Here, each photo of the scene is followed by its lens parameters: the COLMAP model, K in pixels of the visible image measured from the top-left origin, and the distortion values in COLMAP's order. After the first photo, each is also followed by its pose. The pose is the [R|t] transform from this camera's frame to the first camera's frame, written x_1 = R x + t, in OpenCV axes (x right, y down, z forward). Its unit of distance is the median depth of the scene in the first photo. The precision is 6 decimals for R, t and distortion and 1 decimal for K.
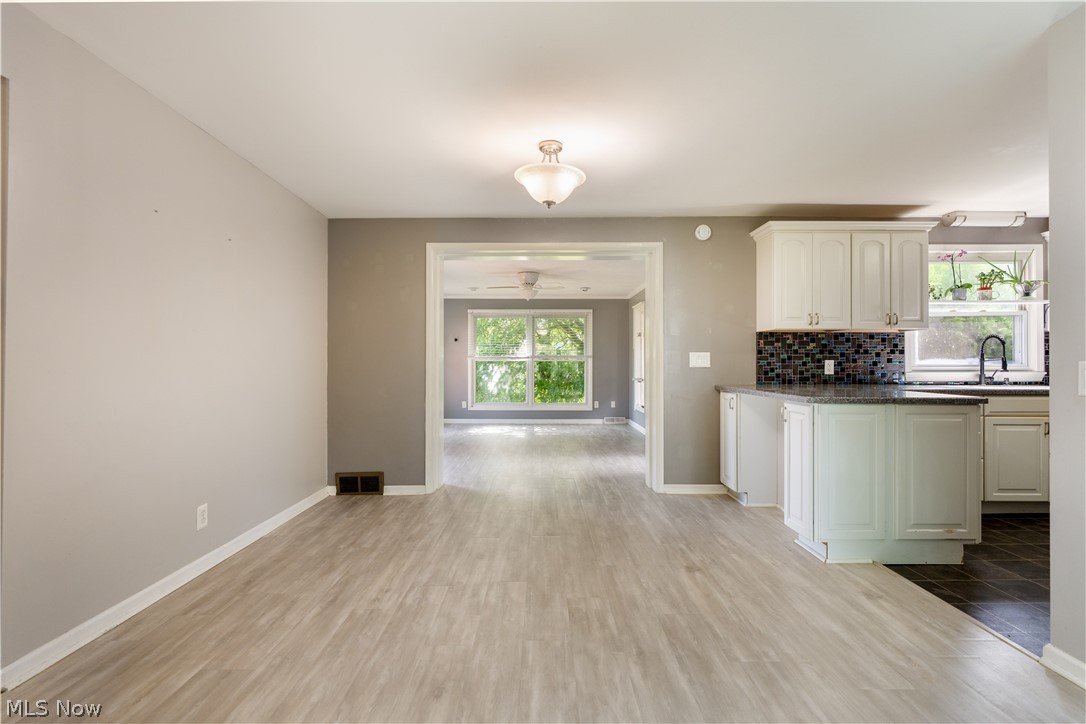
lens RADIAL K [[504.6, 0, 543.0], [0, 504.6, 362.0], [0, 0, 1]] dist [-0.003086, -0.000218]
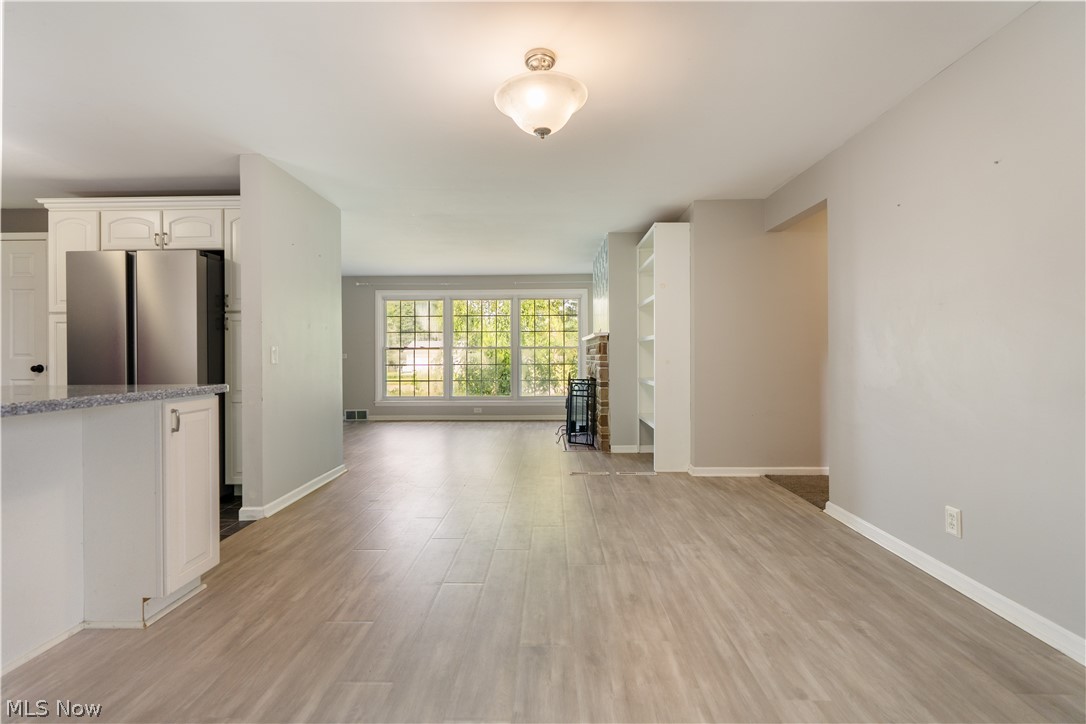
lens RADIAL K [[486.5, 0, 538.6], [0, 486.5, 356.6], [0, 0, 1]] dist [-0.001562, 0.000302]
pose [[-0.999529, 0.003688, 0.030459, -0.003351], [0.003701, 0.999993, 0.000358, 0.017217], [-0.030457, 0.000470, -0.999536, 1.173799]]
